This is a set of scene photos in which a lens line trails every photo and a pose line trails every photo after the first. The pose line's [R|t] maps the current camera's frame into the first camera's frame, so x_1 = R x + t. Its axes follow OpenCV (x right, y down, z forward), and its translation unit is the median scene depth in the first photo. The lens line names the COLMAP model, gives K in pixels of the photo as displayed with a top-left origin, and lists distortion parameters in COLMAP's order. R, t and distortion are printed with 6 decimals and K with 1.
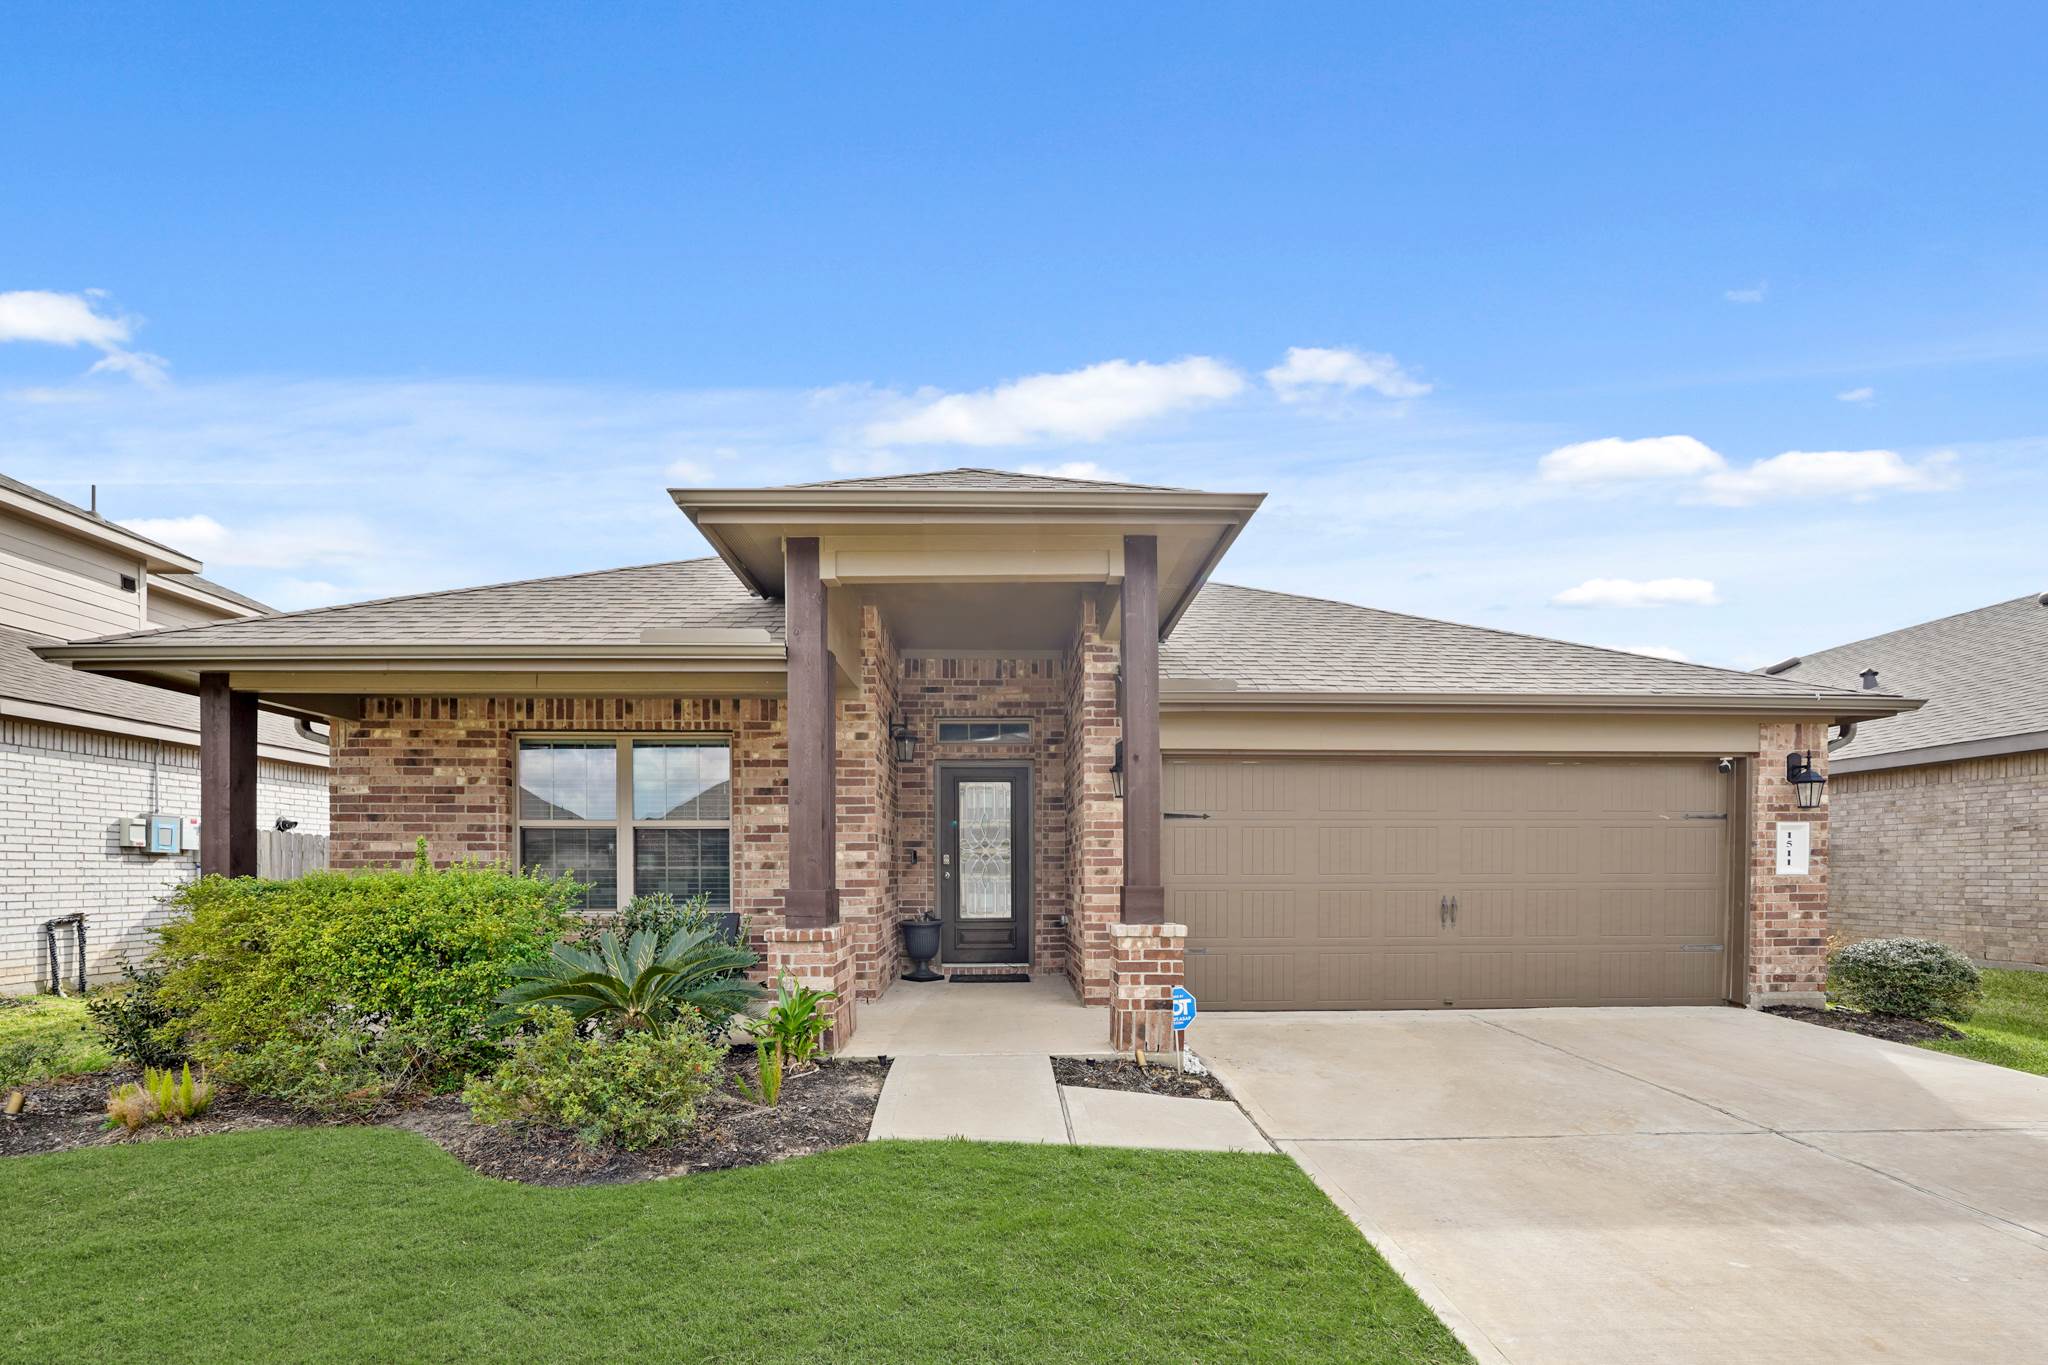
lens RADIAL K [[914.6, 0, 1029.7], [0, 914.6, 875.8], [0, 0, 1]] dist [-0.000111, -0.000124]
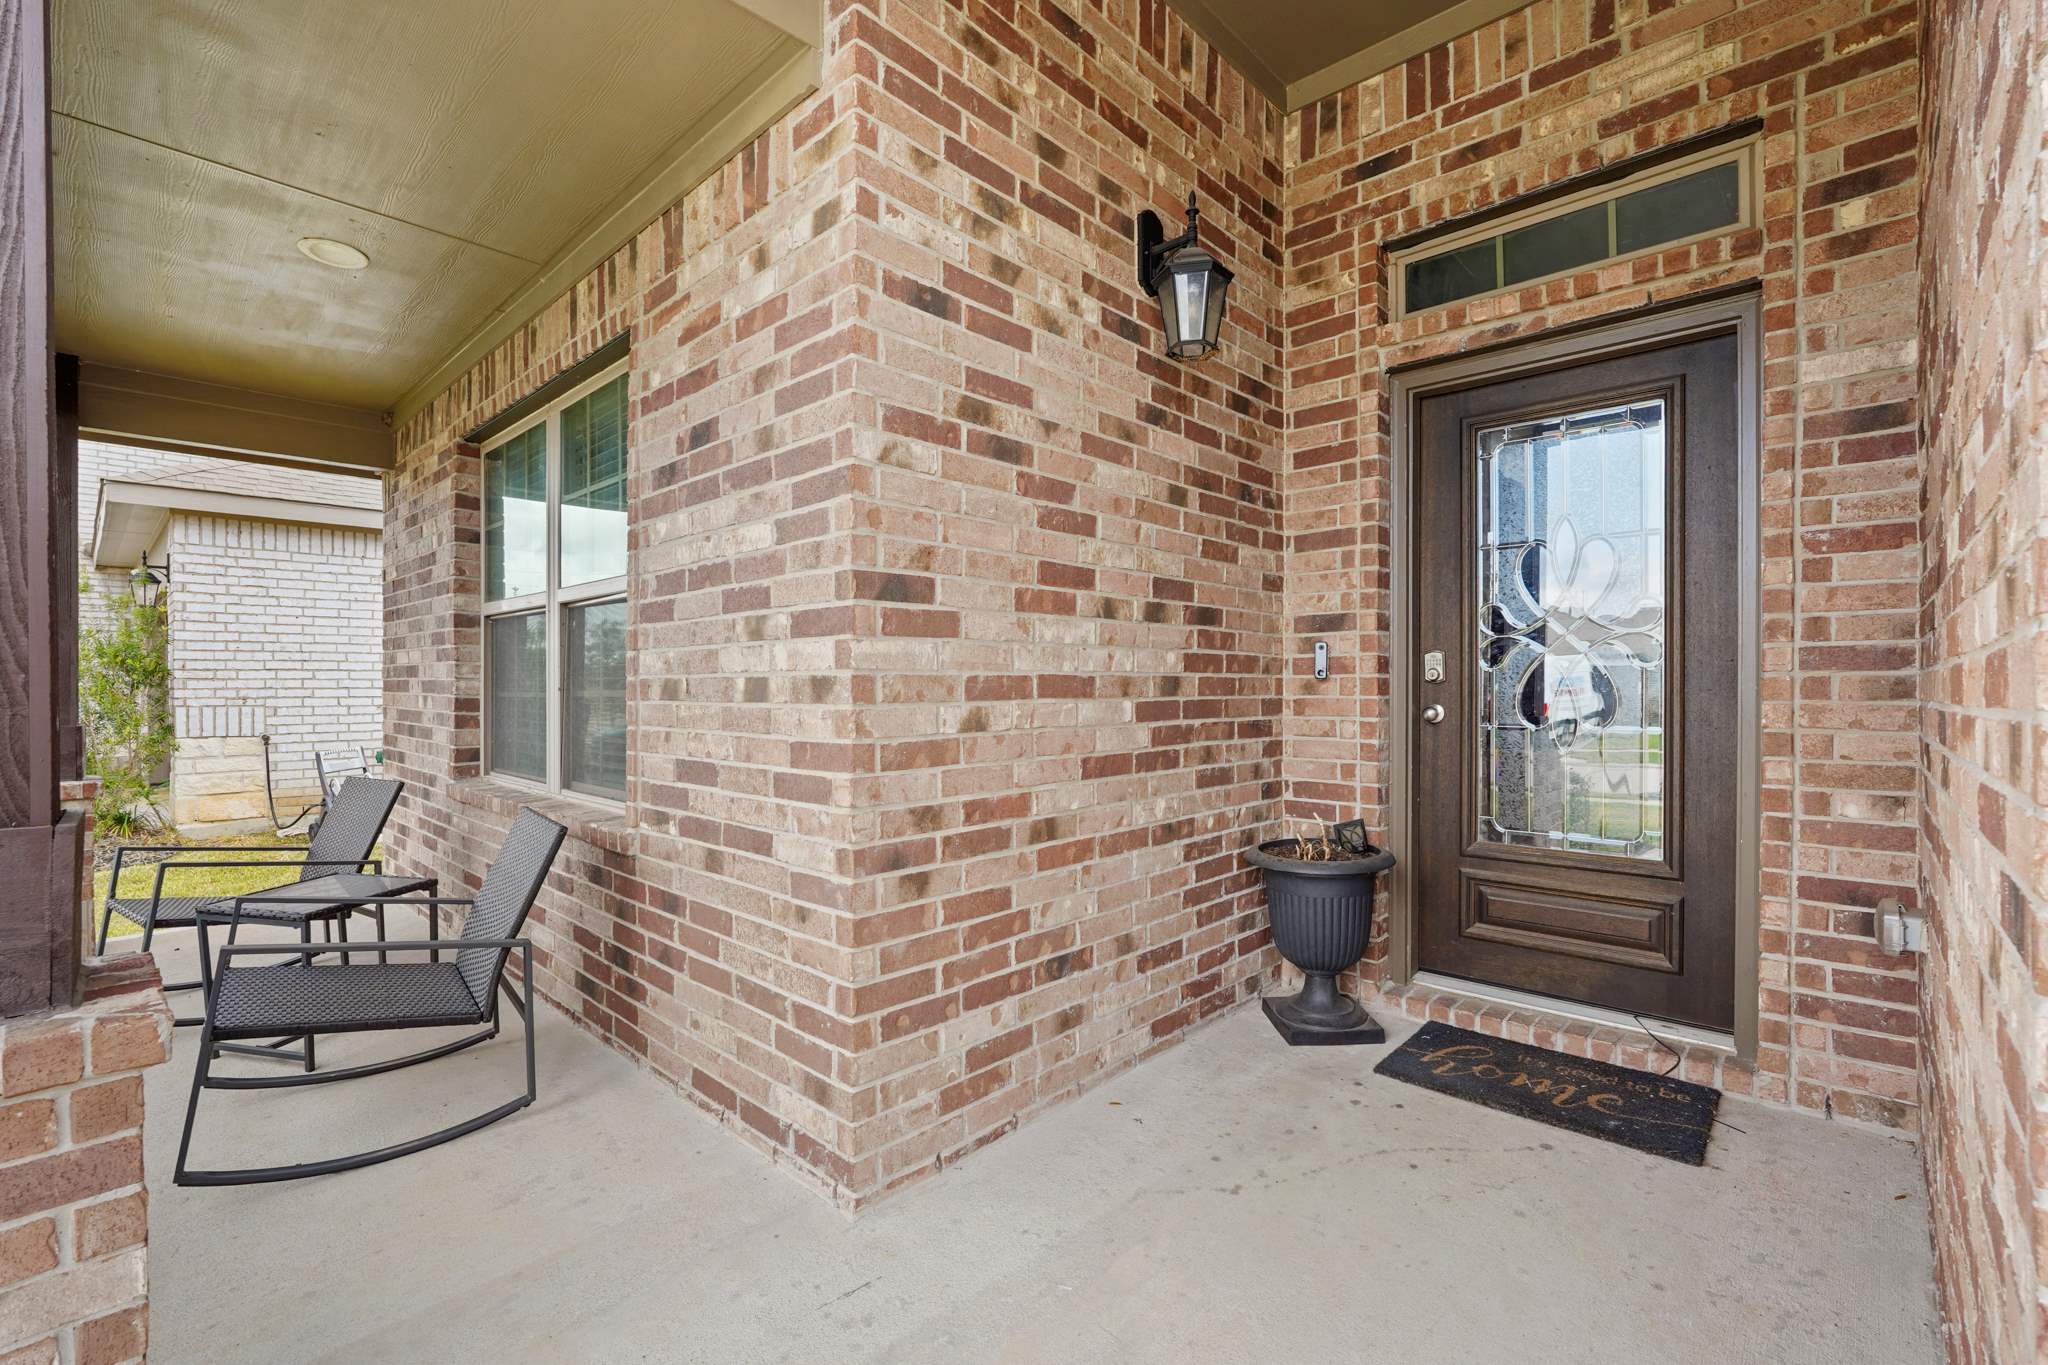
lens RADIAL K [[907.5, 0, 1030.6], [0, 907.5, 689.7], [0, 0, 1]] dist [-0.014923, 0.007541]
pose [[0.709347, 0.006597, -0.704829, 0.050625], [-0.003946, 0.999978, 0.005388, -0.013459], [0.704848, -0.001041, 0.709357, 0.854189]]
